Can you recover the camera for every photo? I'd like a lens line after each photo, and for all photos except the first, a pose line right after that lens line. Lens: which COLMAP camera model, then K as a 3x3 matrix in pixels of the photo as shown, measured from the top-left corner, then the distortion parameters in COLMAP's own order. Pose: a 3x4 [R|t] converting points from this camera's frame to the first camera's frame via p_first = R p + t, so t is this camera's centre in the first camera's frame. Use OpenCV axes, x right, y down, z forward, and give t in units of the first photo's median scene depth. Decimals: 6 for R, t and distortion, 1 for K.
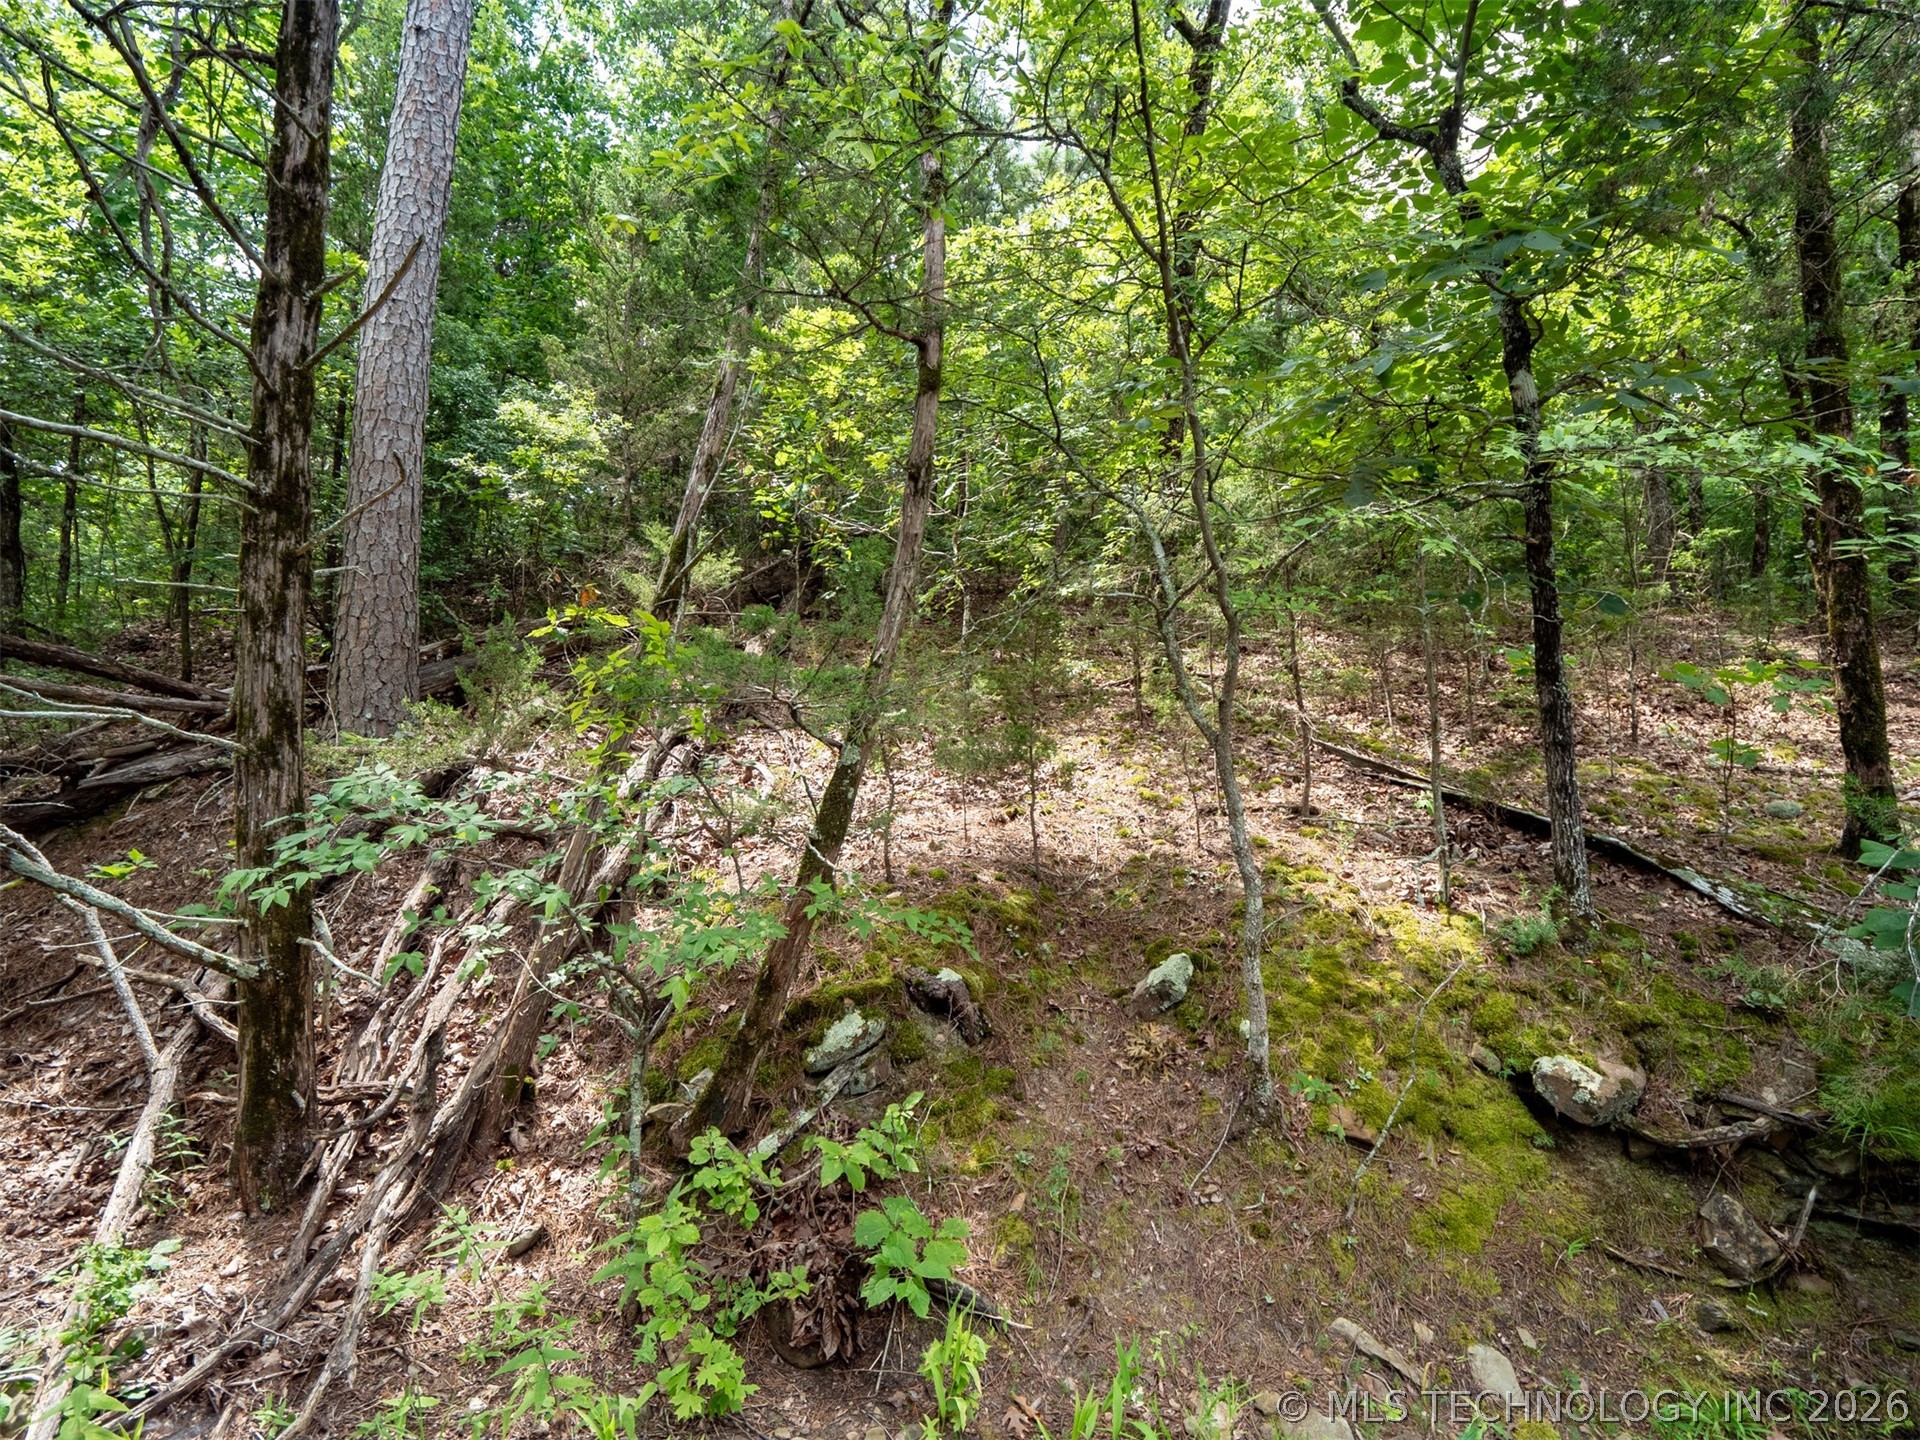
lens RADIAL K [[979.3, 0, 981.0], [0, 979.3, 701.2], [0, 0, 1]] dist [-0.002806, -0.008483]
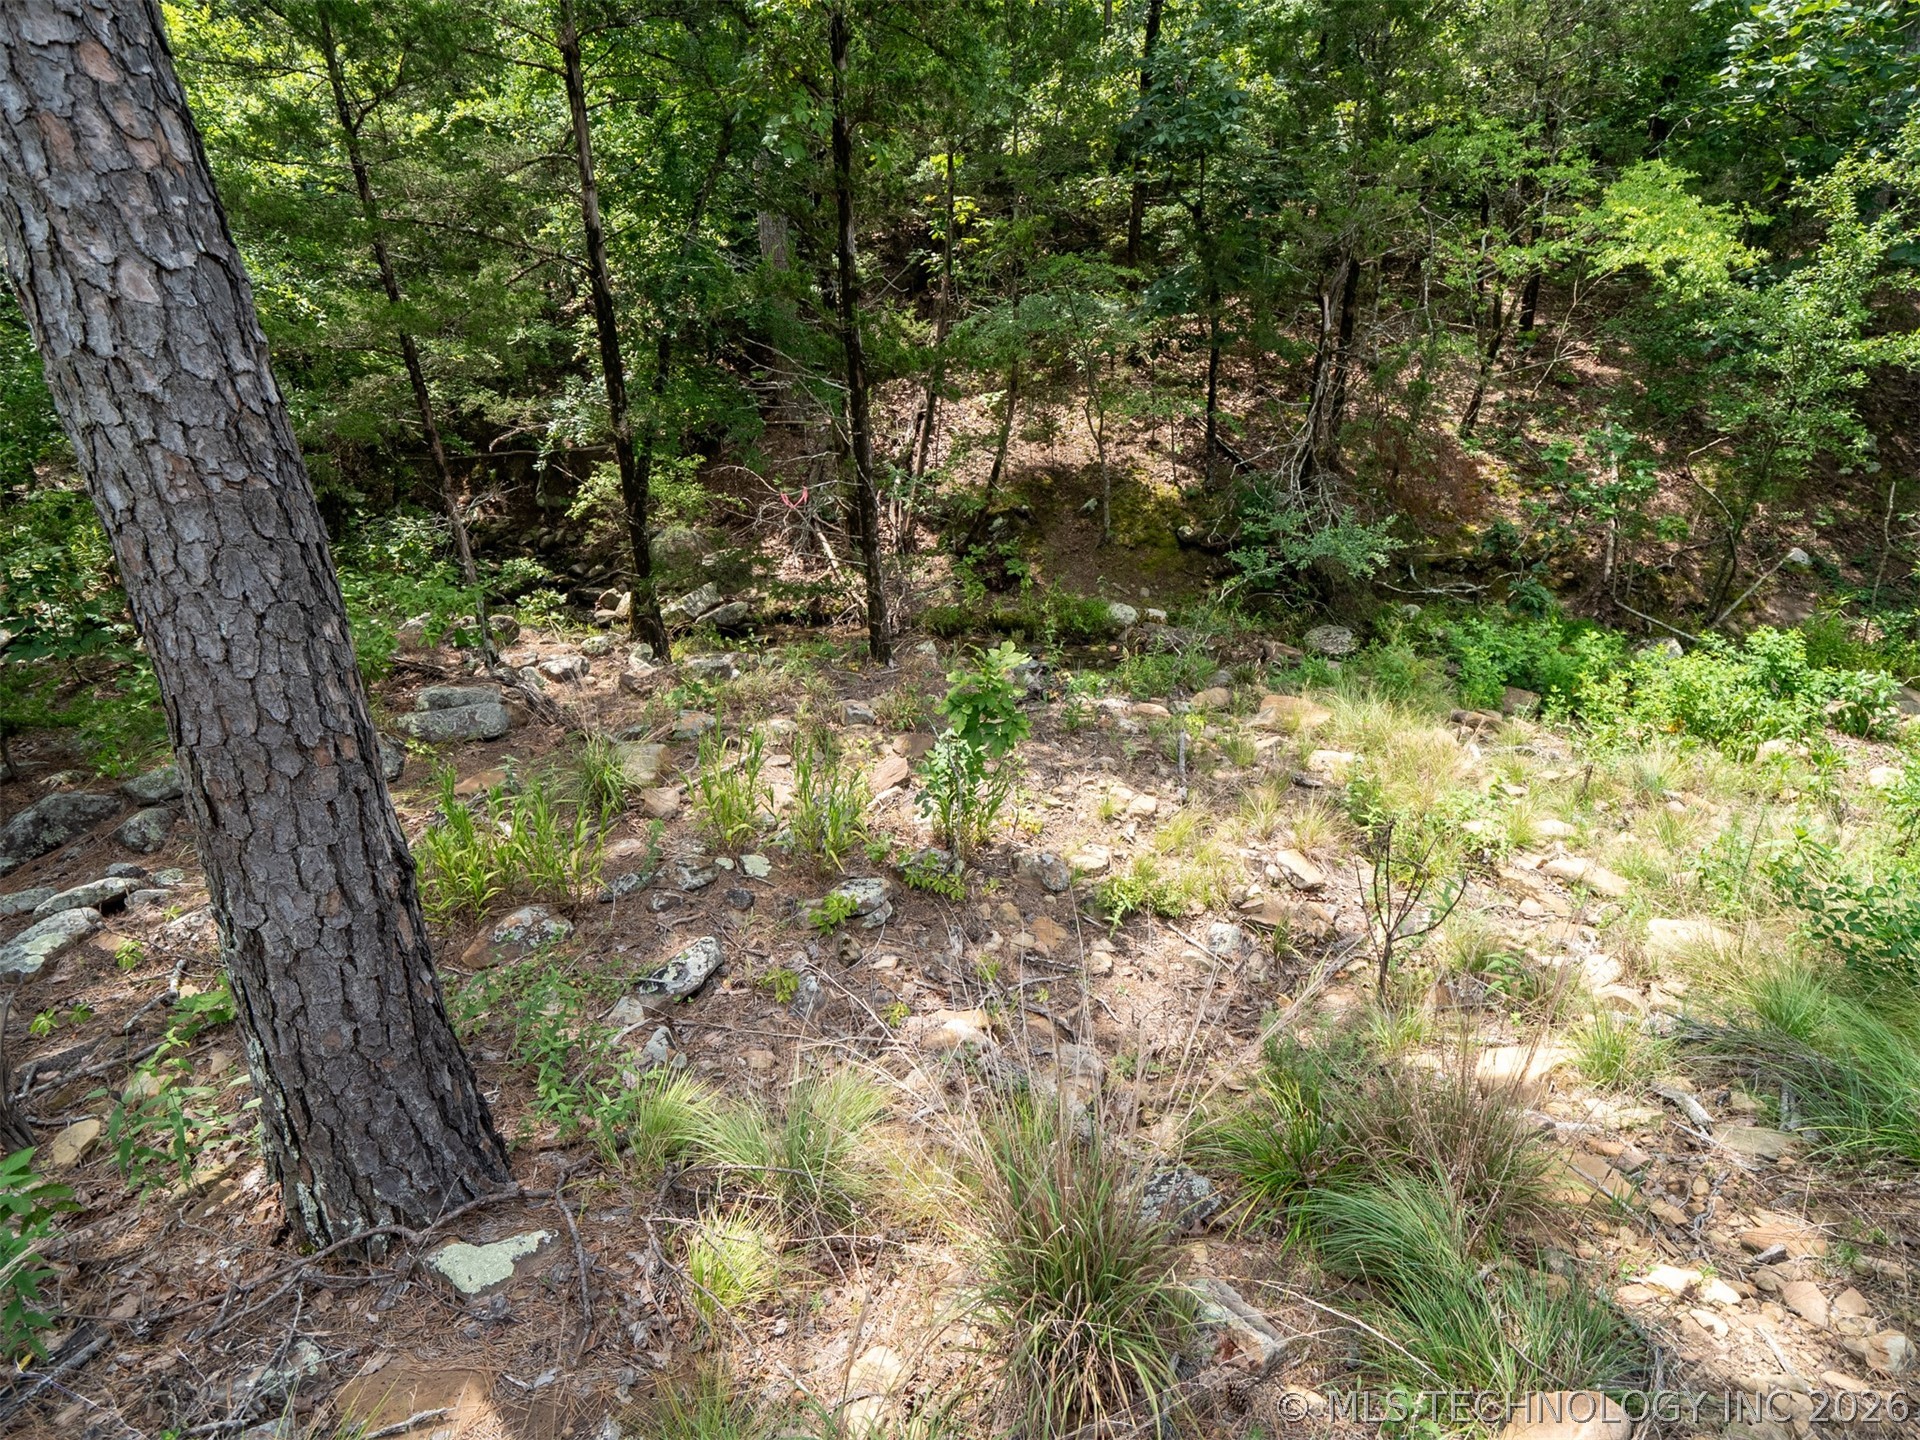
lens RADIAL K [[979.3, 0, 981.0], [0, 979.3, 701.2], [0, 0, 1]] dist [-0.002806, -0.008483]
pose [[0.994821, 0.003939, -0.101568, 0.167015], [0.046914, 0.868651, 0.493199, -0.856111], [0.090170, -0.495409, 0.863967, -2.408055]]
